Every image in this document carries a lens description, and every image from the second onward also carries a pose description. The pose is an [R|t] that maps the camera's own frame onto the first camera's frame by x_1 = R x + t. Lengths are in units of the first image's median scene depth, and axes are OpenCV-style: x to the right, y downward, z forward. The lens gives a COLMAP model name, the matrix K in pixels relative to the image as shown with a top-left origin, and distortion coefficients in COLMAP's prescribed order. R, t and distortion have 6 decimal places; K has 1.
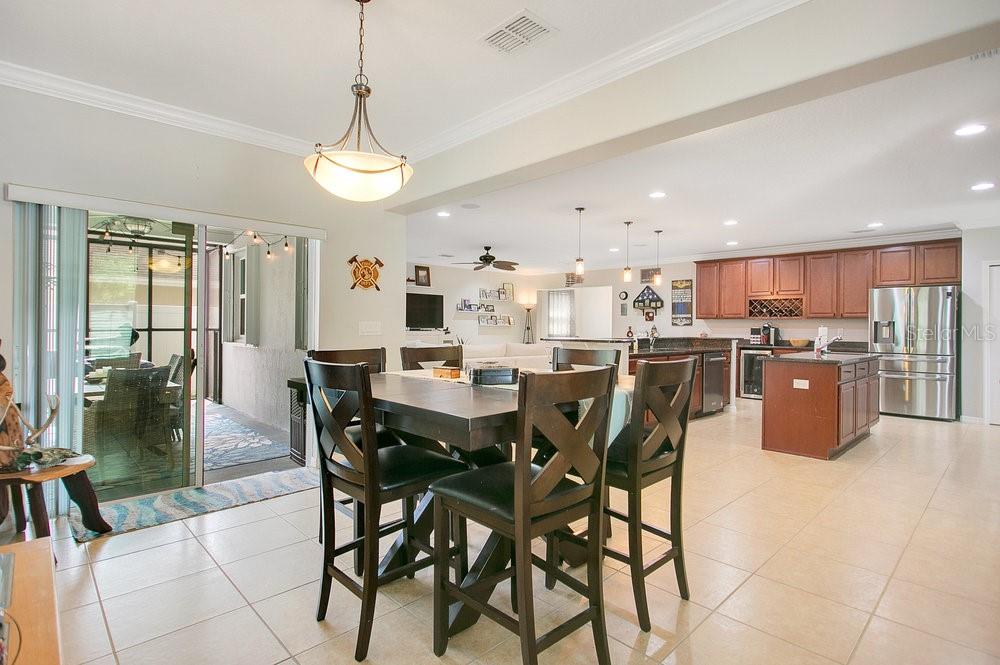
lens RADIAL K [[496.2, 0, 493.9], [0, 496.2, 327.6], [0, 0, 1]] dist [-0.005907, 0.002254]
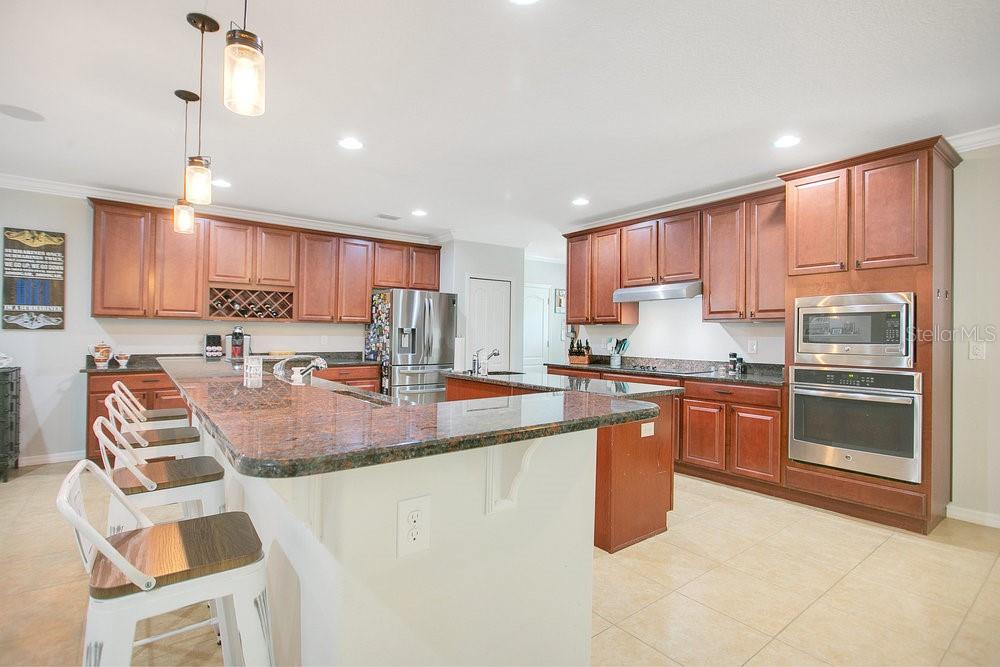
lens RADIAL K [[481.2, 0, 493.6], [0, 481.2, 329.7], [0, 0, 1]] dist [-0.006592, -0.000492]
pose [[0.107087, 0.002354, 0.994247, -0.018979], [-0.009287, 0.999956, -0.001368, -0.008033], [-0.994206, -0.009087, 0.107104, 0.585033]]
